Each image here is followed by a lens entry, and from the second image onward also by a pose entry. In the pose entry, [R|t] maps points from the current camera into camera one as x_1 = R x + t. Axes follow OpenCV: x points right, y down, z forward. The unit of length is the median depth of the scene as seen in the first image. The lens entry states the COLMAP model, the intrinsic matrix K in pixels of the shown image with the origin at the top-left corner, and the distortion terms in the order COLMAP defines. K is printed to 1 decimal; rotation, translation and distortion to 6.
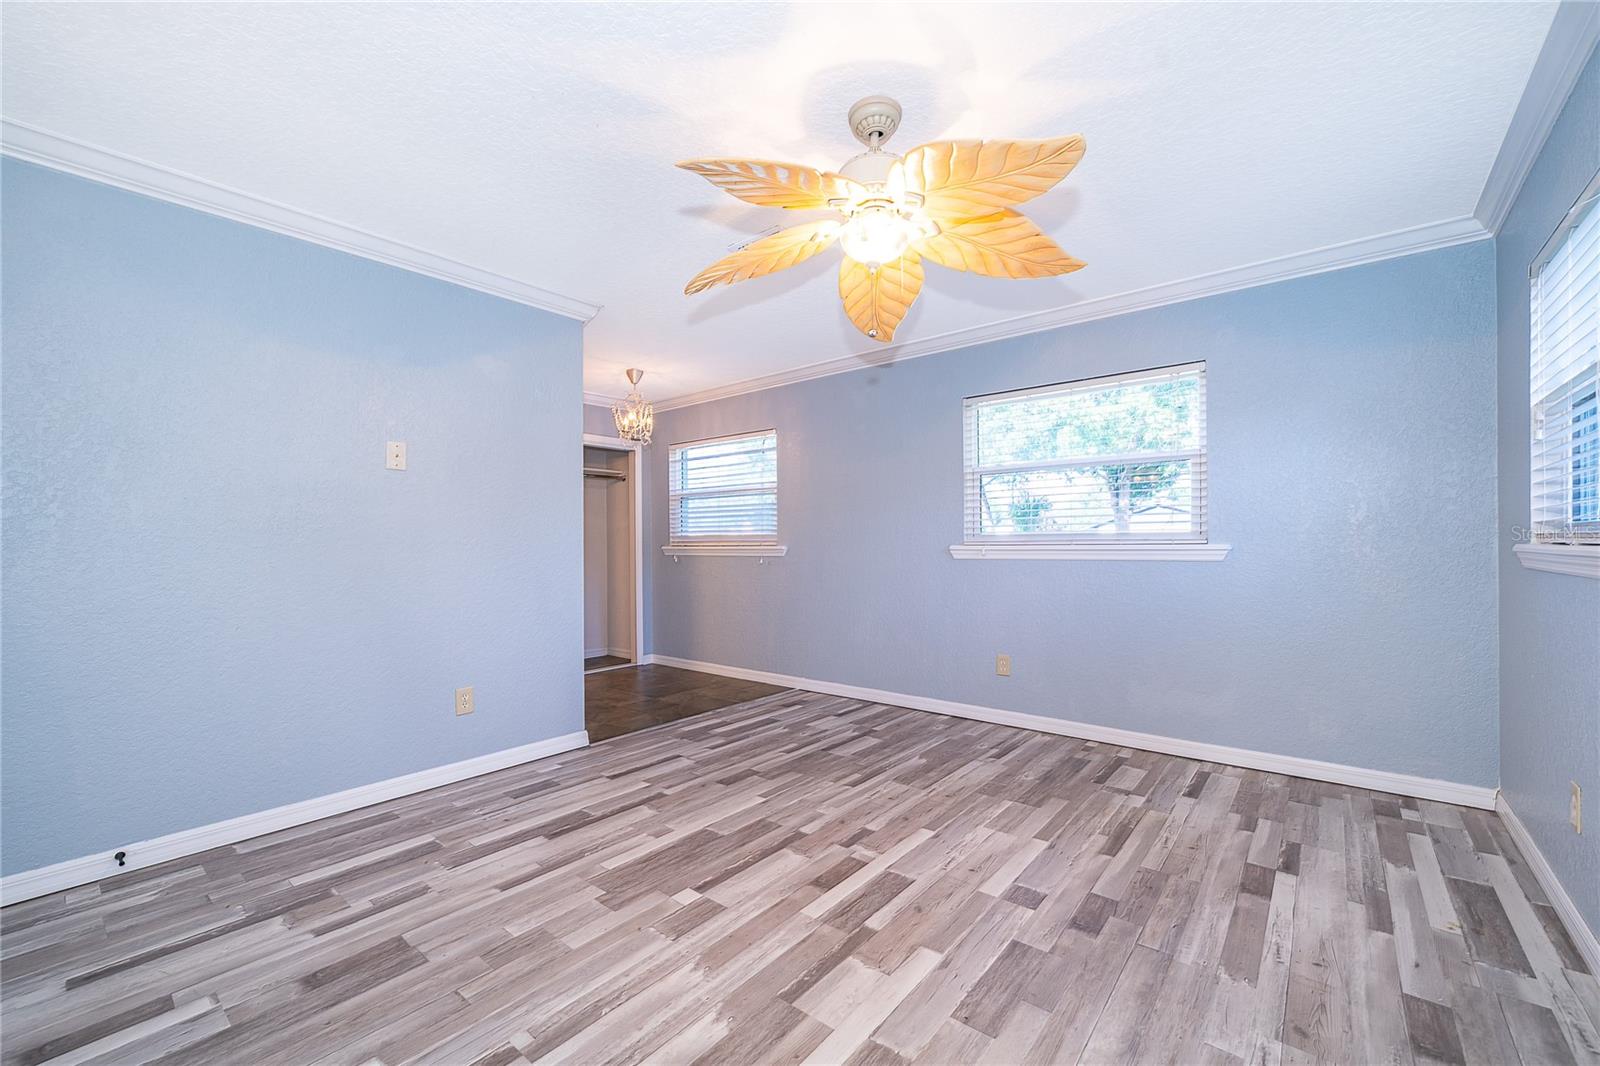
lens RADIAL K [[657.4, 0, 799.6], [0, 657.4, 551.4], [0, 0, 1]] dist [-0.000179, -0.000260]
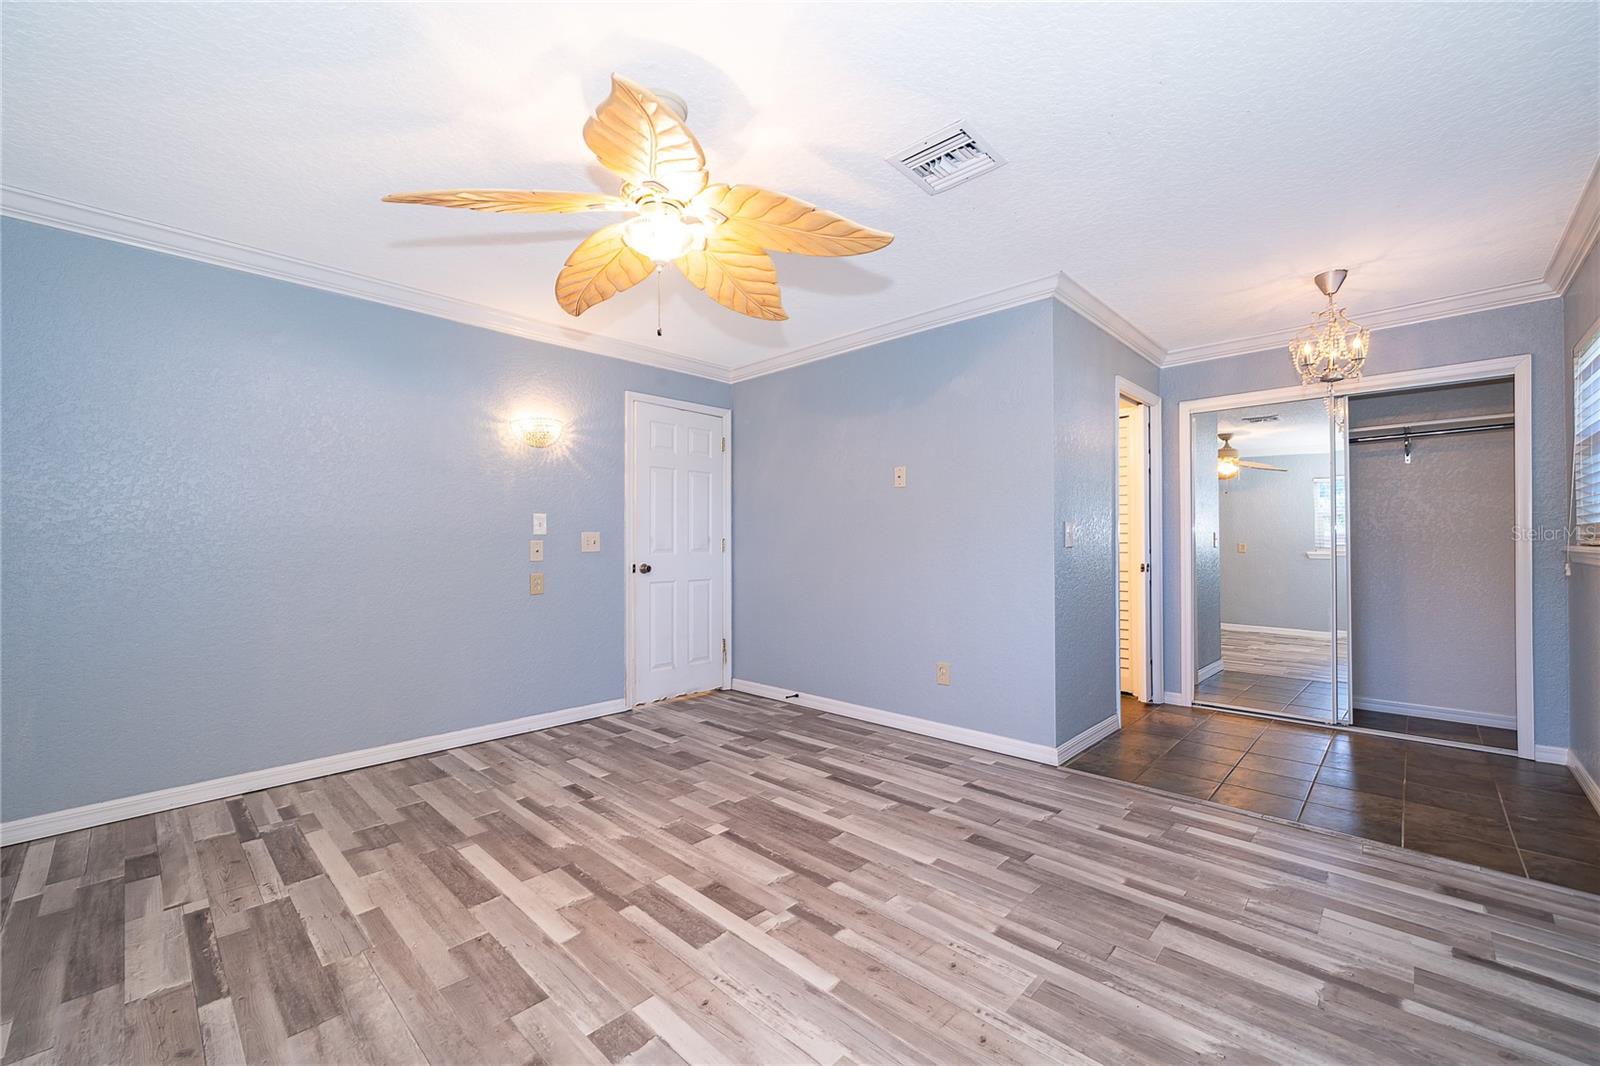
lens RADIAL K [[657.4, 0, 799.6], [0, 657.4, 551.4], [0, 0, 1]] dist [-0.000179, -0.000260]
pose [[-0.089261, 0.019898, -0.995809, 0.841600], [-0.006729, 0.999766, 0.020580, -0.020945], [0.995986, 0.008537, -0.089107, 1.019985]]
